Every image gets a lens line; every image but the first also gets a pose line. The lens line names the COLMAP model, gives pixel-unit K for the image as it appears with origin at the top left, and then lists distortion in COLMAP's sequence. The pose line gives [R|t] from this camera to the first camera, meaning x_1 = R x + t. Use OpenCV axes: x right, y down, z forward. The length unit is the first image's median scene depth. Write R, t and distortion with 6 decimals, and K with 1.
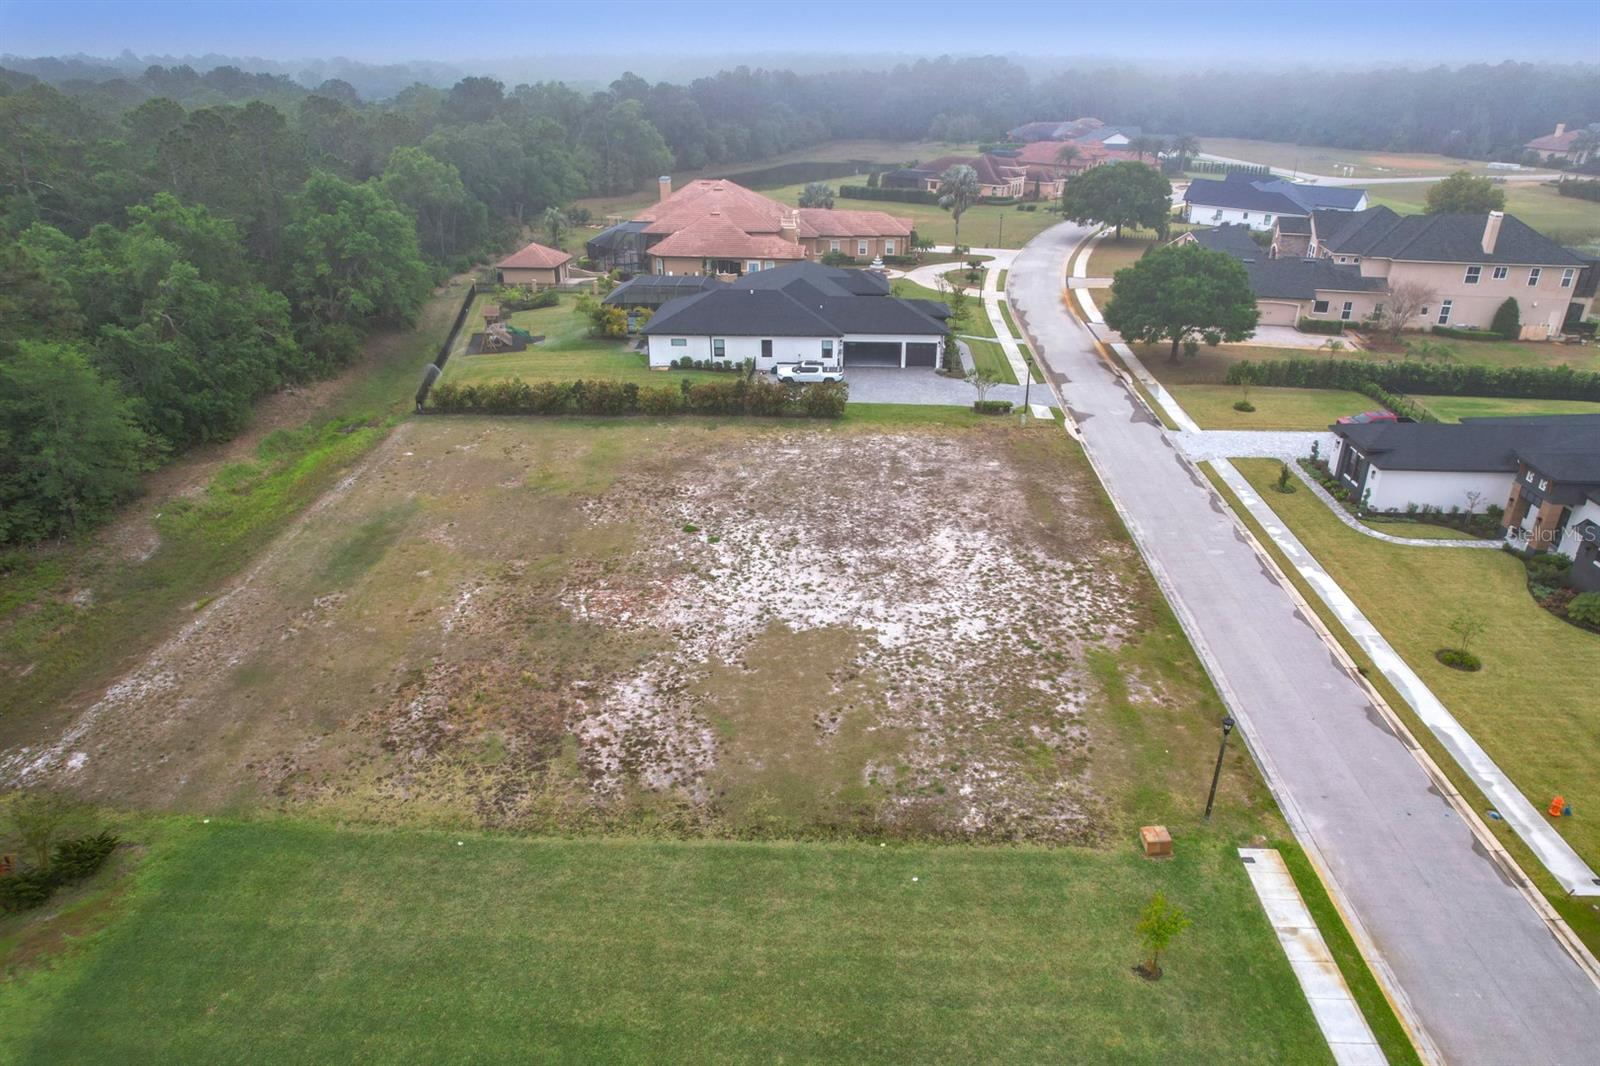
lens RADIAL K [[1019.7, 0, 808.0], [0, 1019.7, 530.1], [0, 0, 1]] dist [-0.065100, 0.050017]
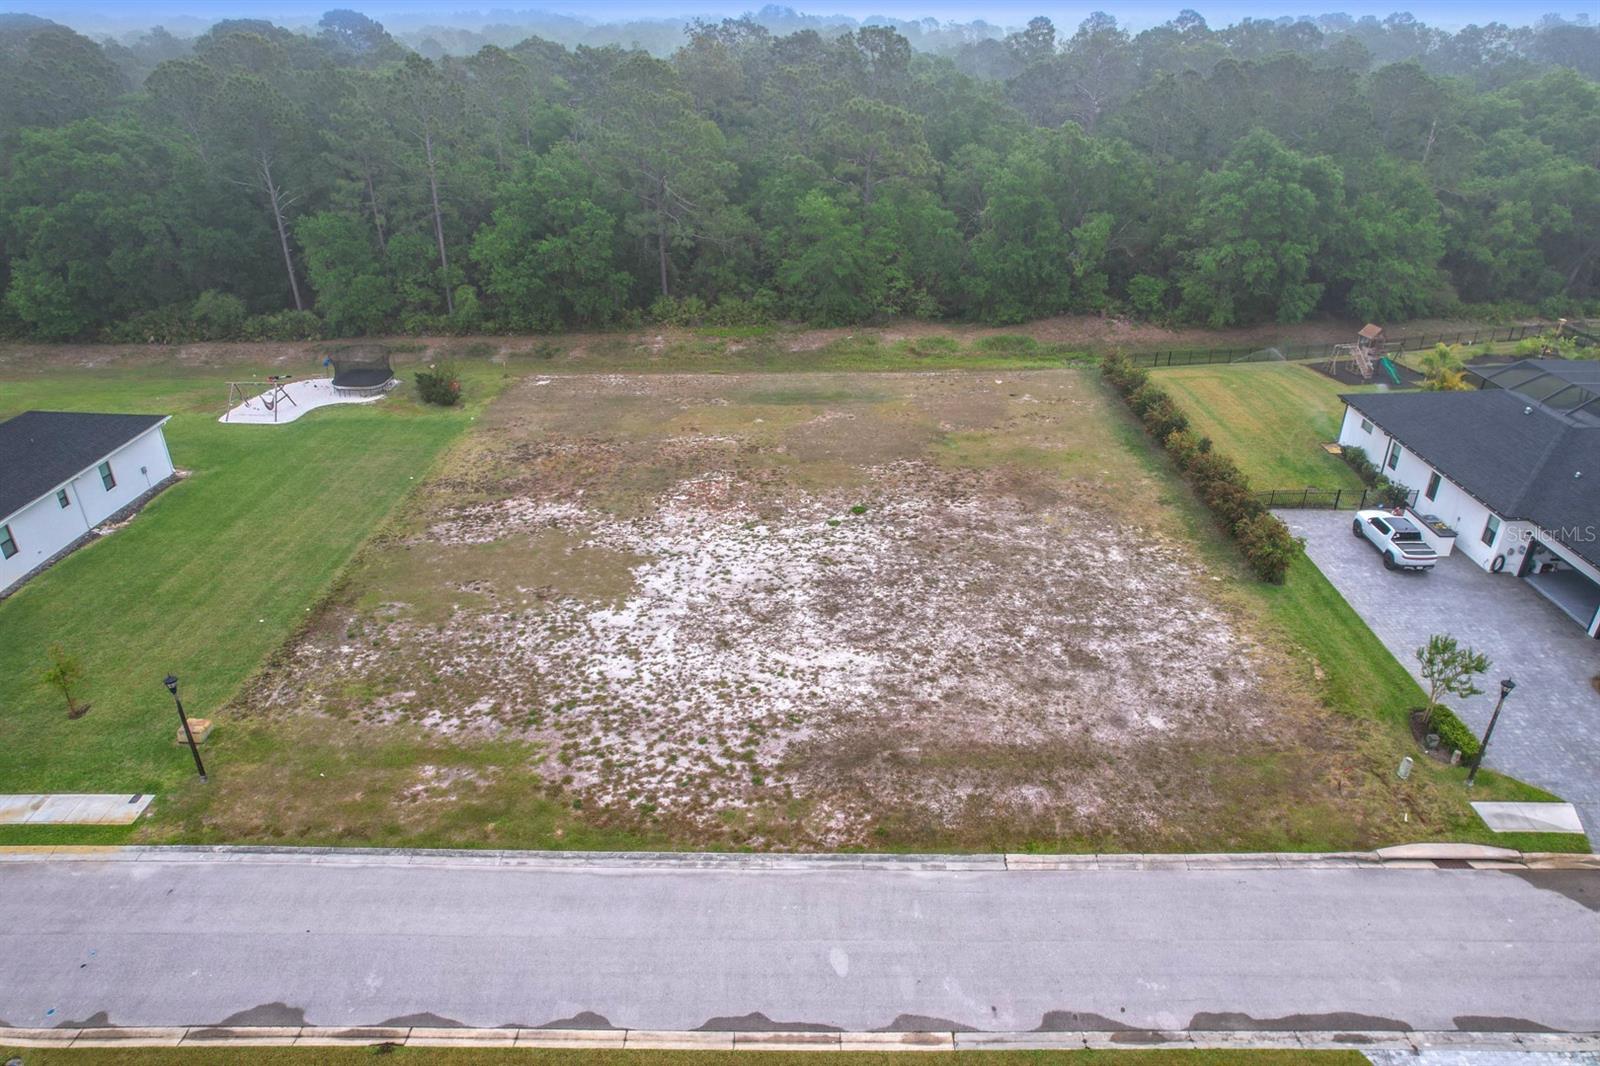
lens RADIAL K [[1019.7, 0, 809.0], [0, 1019.7, 531.4], [0, 0, 1]] dist [-0.065100, 0.050017]
pose [[0.044965, 0.459118, -0.887237, 0.780437], [-0.432228, 0.809643, 0.397060, -0.364268], [0.900643, 0.365634, 0.234849, 0.804091]]
